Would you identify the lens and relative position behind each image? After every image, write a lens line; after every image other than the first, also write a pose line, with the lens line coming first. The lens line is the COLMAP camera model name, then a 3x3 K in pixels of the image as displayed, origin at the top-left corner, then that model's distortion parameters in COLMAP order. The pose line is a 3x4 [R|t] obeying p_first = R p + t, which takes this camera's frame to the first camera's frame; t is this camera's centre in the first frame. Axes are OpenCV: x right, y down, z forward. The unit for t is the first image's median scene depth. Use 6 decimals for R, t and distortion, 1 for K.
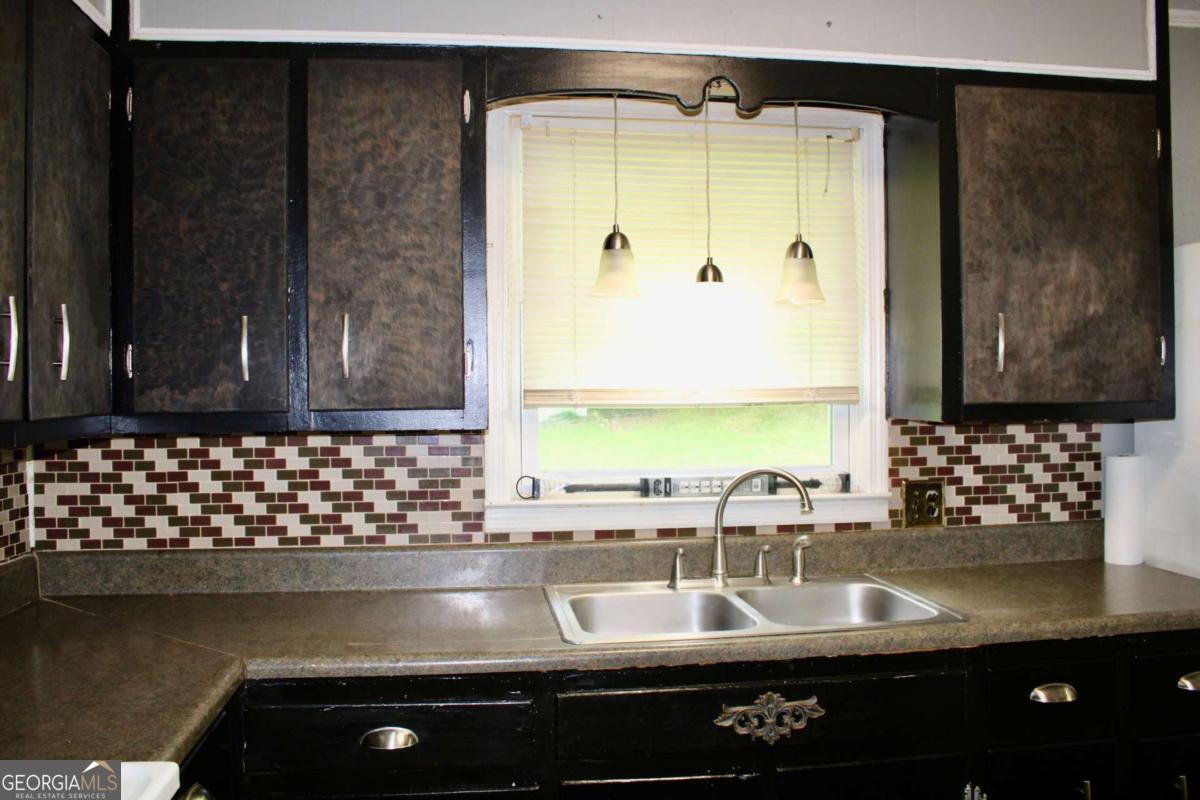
lens RADIAL K [[1004.8, 0, 604.0], [0, 1004.8, 395.9], [0, 0, 1]] dist [-0.164930, 0.146790]
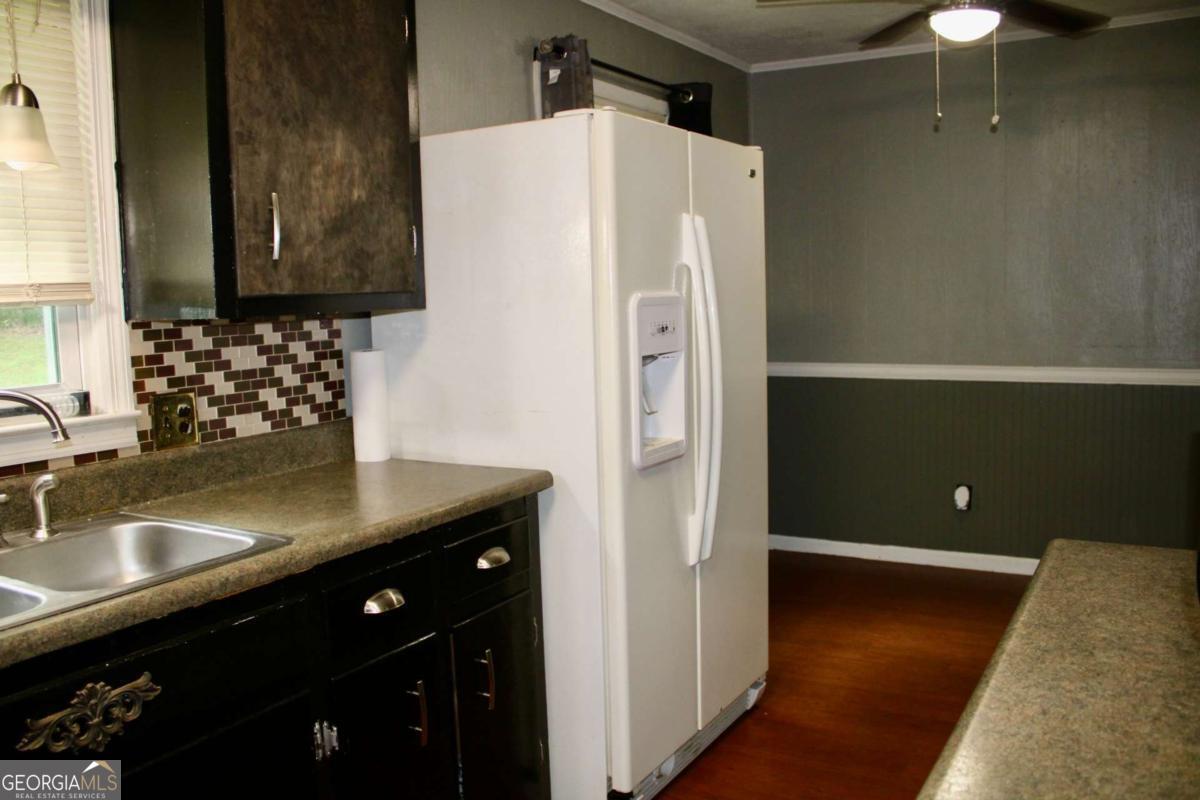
lens RADIAL K [[1004.8, 0, 604.0], [0, 1004.8, 395.9], [0, 0, 1]] dist [-0.164930, 0.146790]
pose [[0.626540, -0.089678, 0.774213, -0.106574], [0.028271, 0.995320, 0.092411, 0.023325], [-0.778876, -0.036011, 0.626143, 0.205325]]
